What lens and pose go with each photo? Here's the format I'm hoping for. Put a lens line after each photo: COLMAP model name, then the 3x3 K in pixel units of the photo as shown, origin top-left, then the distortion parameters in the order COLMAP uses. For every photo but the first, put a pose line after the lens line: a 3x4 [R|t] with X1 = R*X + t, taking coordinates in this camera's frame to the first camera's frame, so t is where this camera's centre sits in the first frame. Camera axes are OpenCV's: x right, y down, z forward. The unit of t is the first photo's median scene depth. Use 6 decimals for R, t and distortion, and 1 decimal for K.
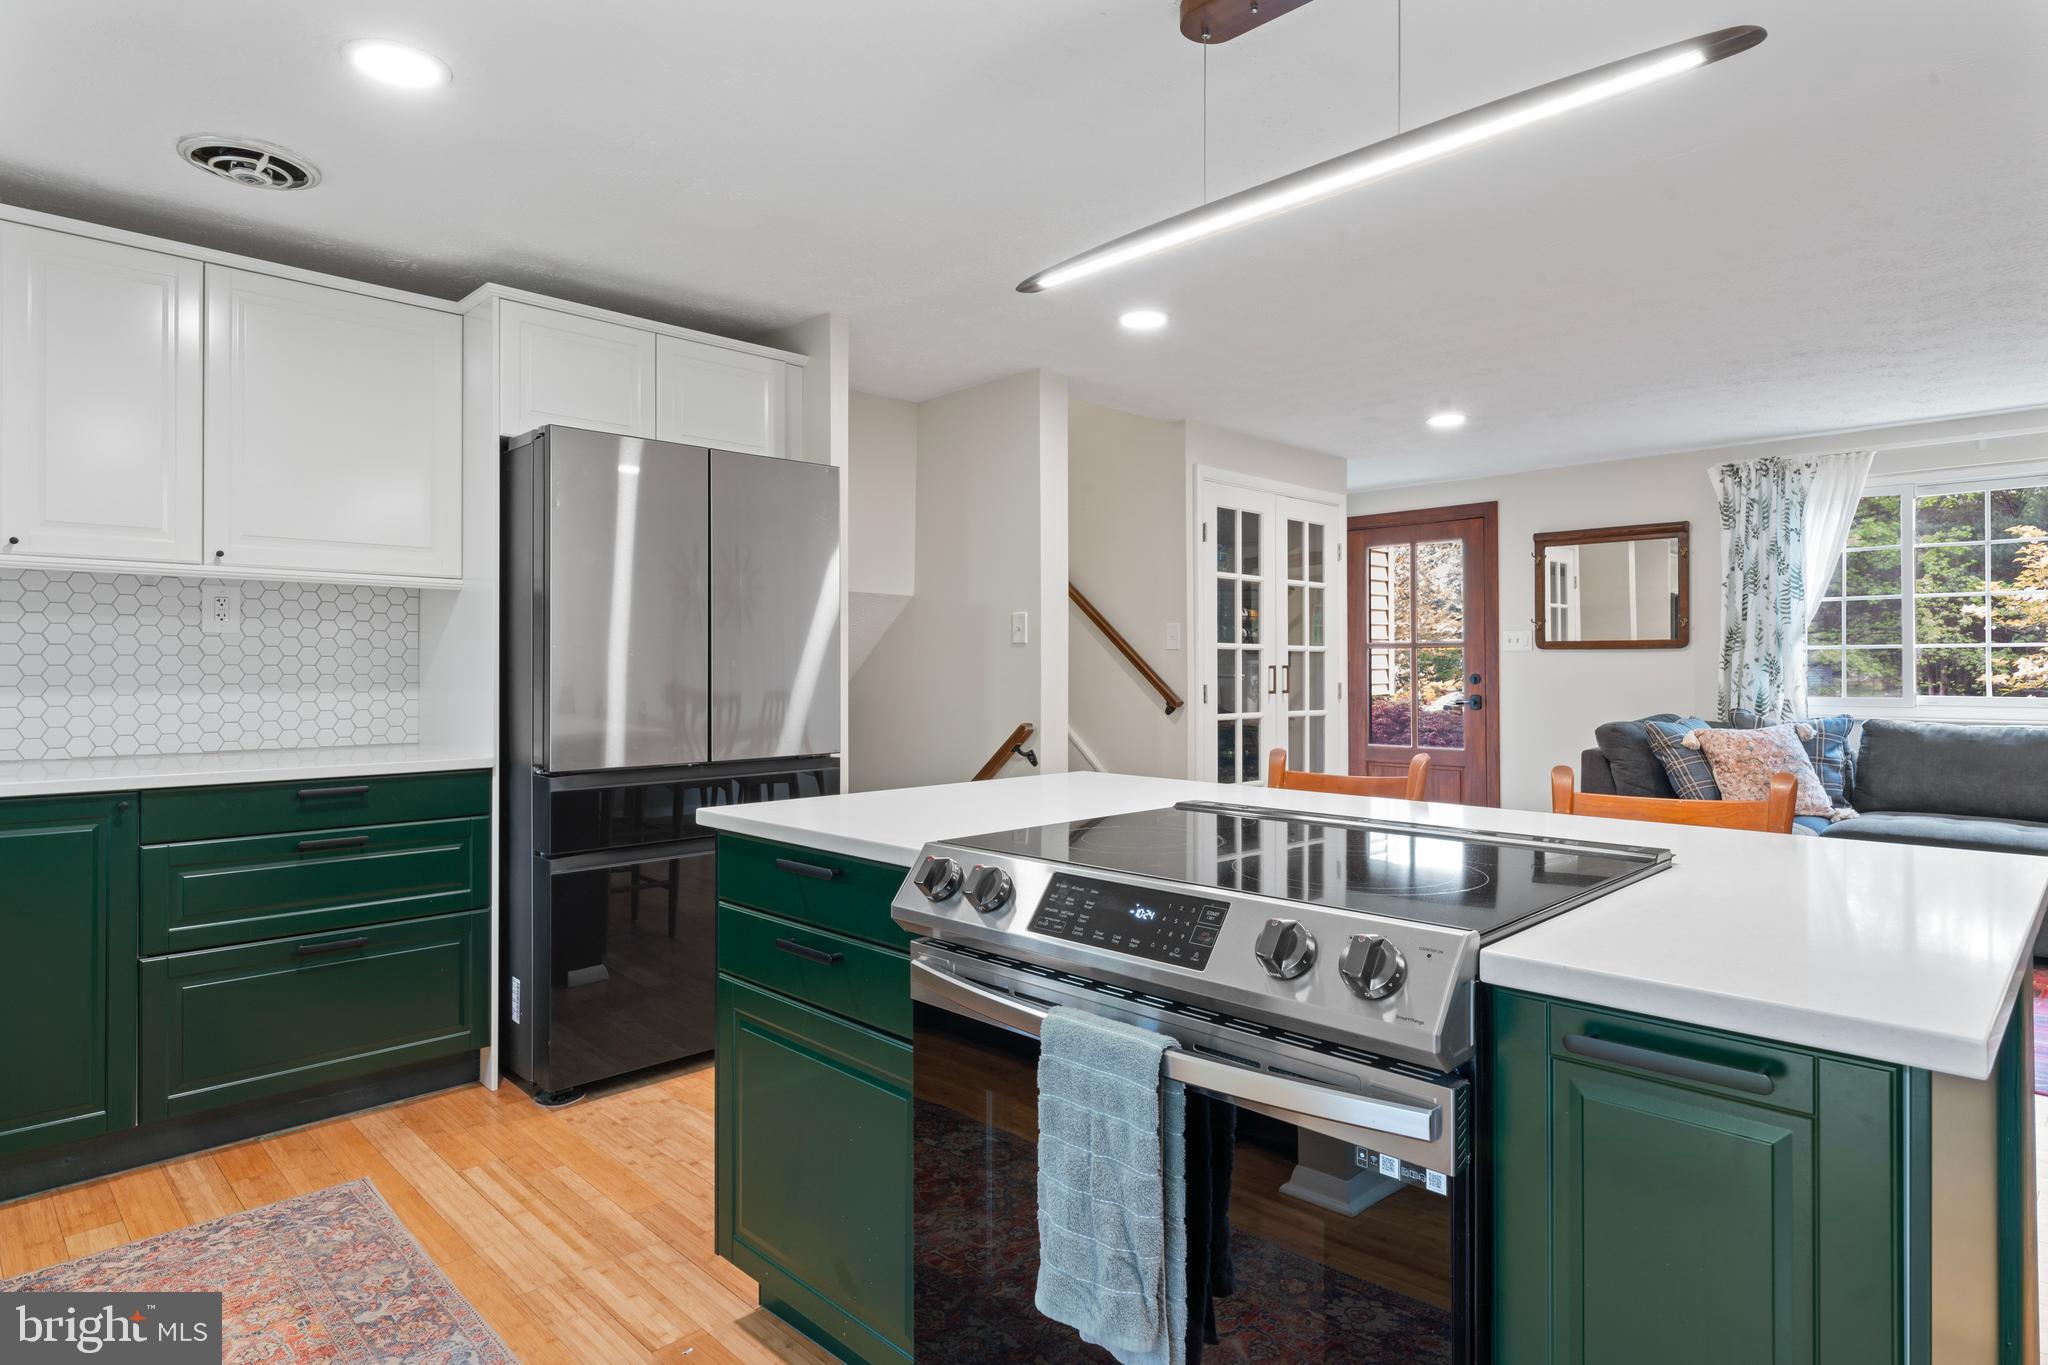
lens RADIAL K [[1134.8, 0, 1048.4], [0, 1134.8, 646.9], [0, 0, 1]] dist [0.001925, 0.001216]
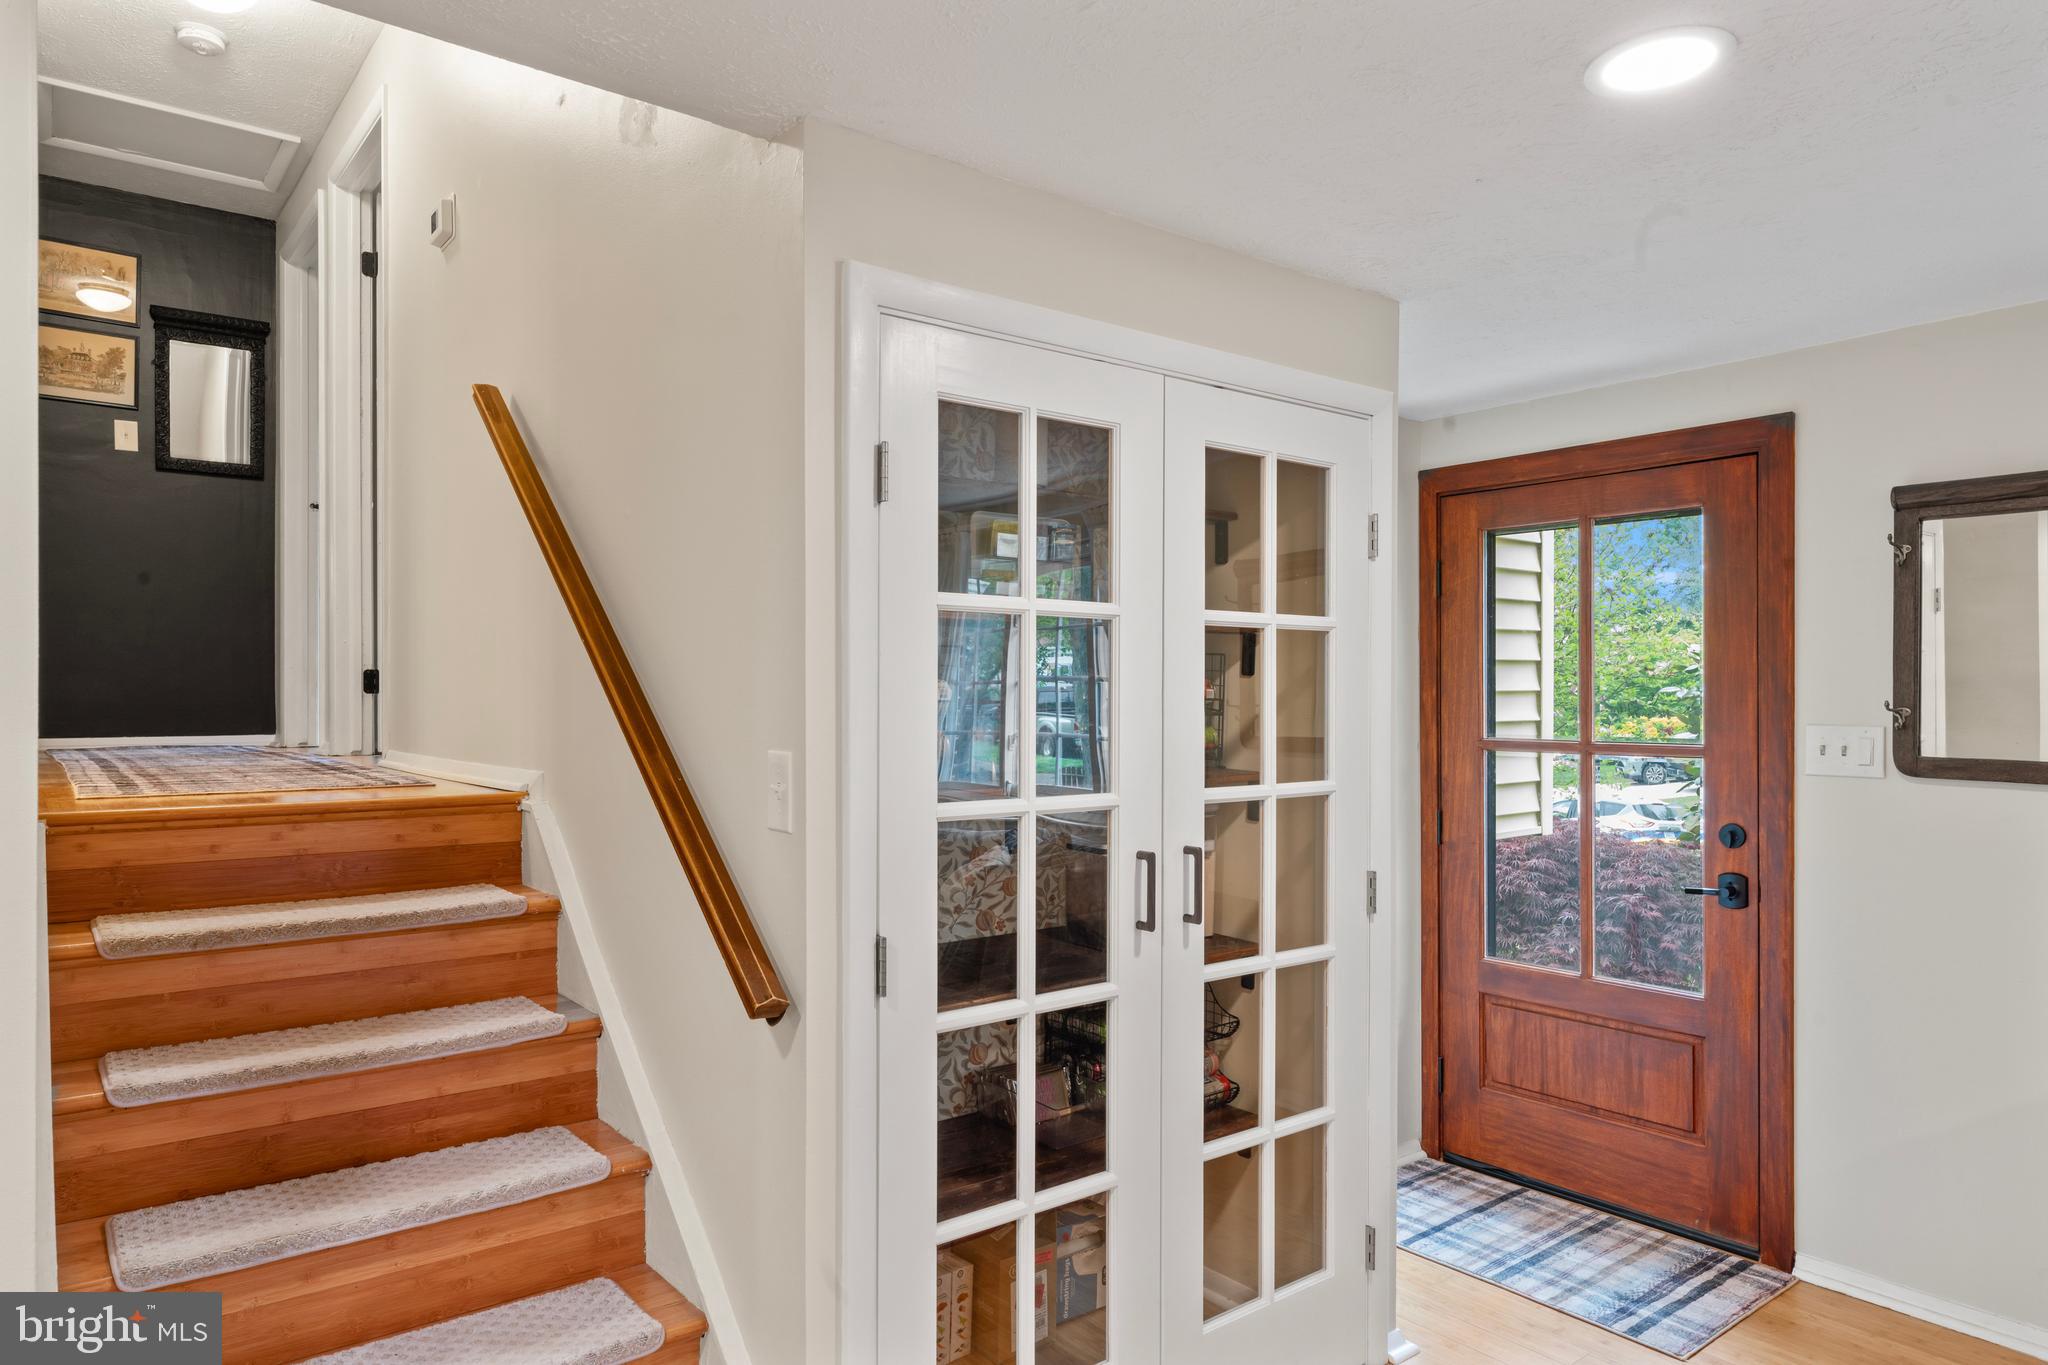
lens RADIAL K [[1304.1, 0, 1039.9], [0, 1304.1, 686.8], [0, 0, 1]] dist [0.002662, 0.000083]
pose [[0.993129, 0.002728, -0.116991, 0.211059], [-0.000999, 0.999889, 0.014836, -0.041457], [0.117018, -0.014617, 0.993022, 0.584017]]
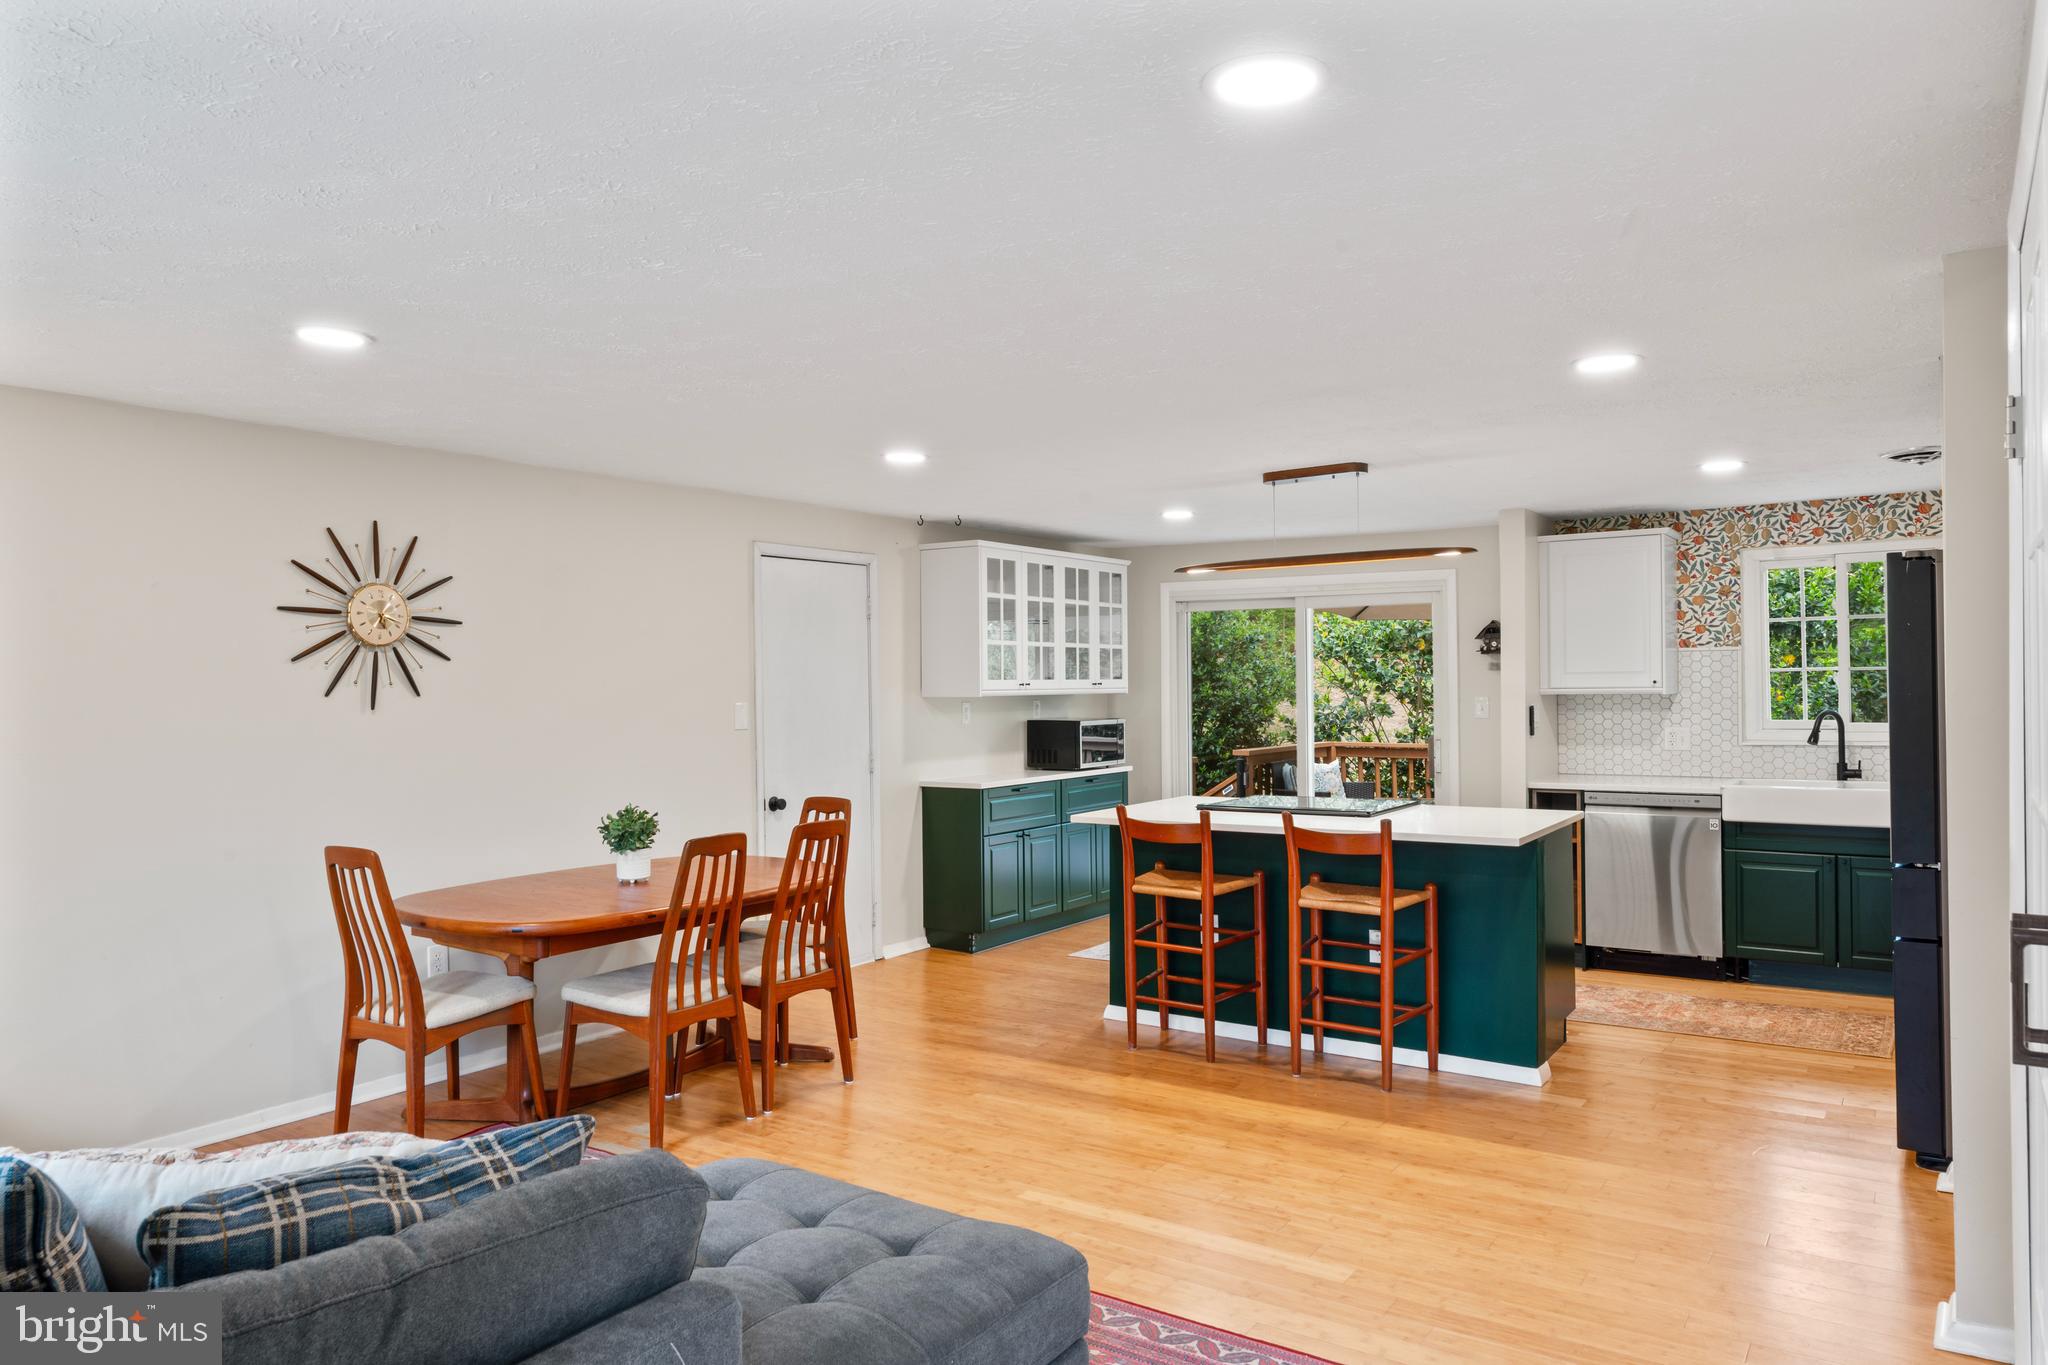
lens RADIAL K [[1307.0, 0, 1030.9], [0, 1307.0, 699.2], [0, 0, 1]] dist [0.020793, 0.000097]
pose [[-0.983849, 0.016758, -0.178215, 0.436666], [0.018285, 0.999809, -0.006931, -0.028879], [0.178064, -0.010078, -0.983967, 1.208381]]
